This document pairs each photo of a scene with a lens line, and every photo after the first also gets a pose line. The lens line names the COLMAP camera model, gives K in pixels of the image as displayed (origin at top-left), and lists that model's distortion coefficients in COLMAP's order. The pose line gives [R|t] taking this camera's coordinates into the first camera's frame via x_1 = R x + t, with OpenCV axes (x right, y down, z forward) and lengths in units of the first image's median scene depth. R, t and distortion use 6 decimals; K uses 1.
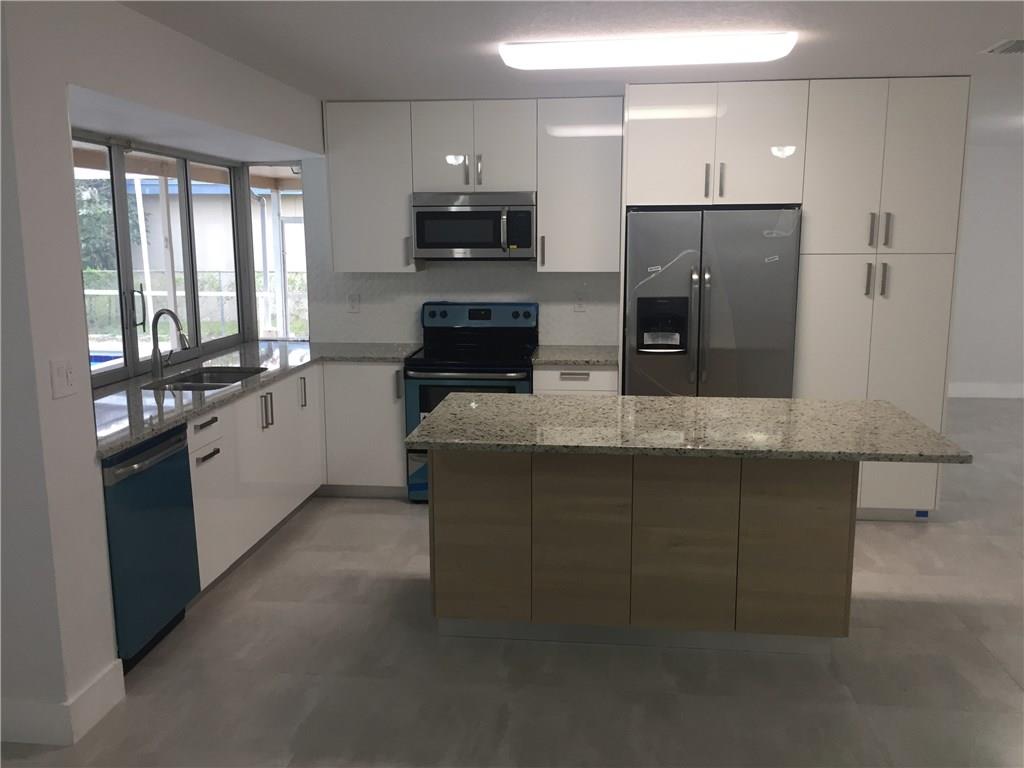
lens RADIAL K [[877.3, 0, 513.7], [0, 877.3, 382.4], [0, 0, 1]] dist [0.068088, -0.081618]
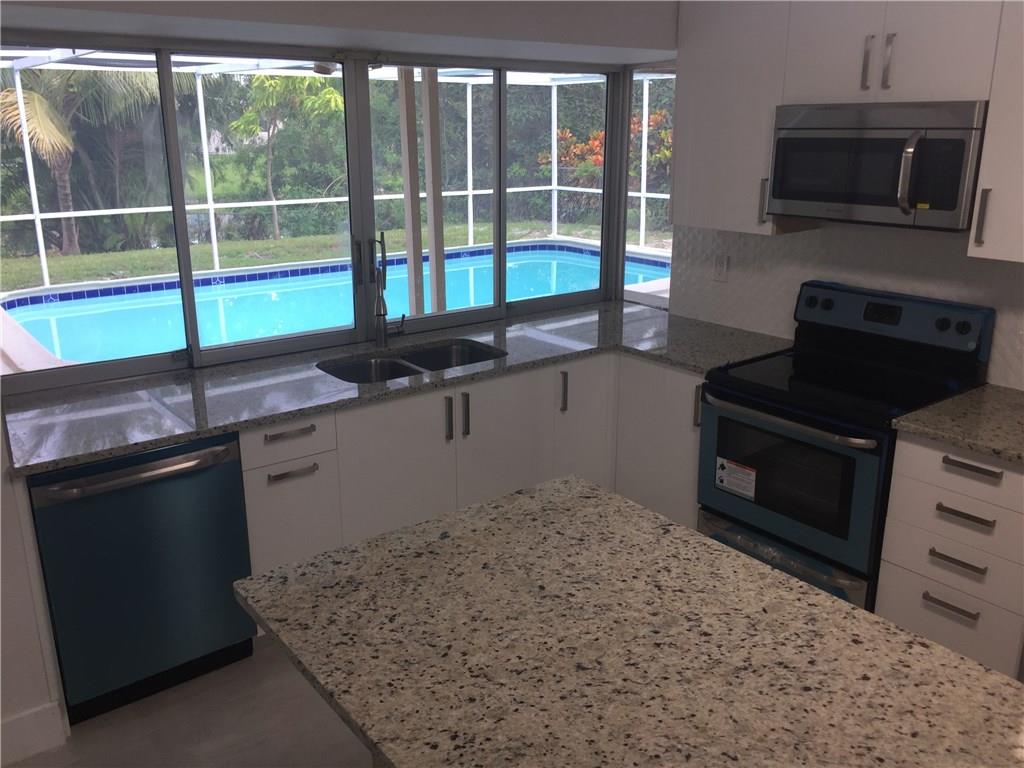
lens RADIAL K [[877.3, 0, 510.3], [0, 877.3, 381.2], [0, 0, 1]] dist [0.068088, -0.081618]
pose [[0.686691, 0.206509, -0.697001, 0.236554], [-0.121189, 0.977905, 0.170340, -0.114766], [0.716777, -0.032503, 0.696545, 0.445013]]
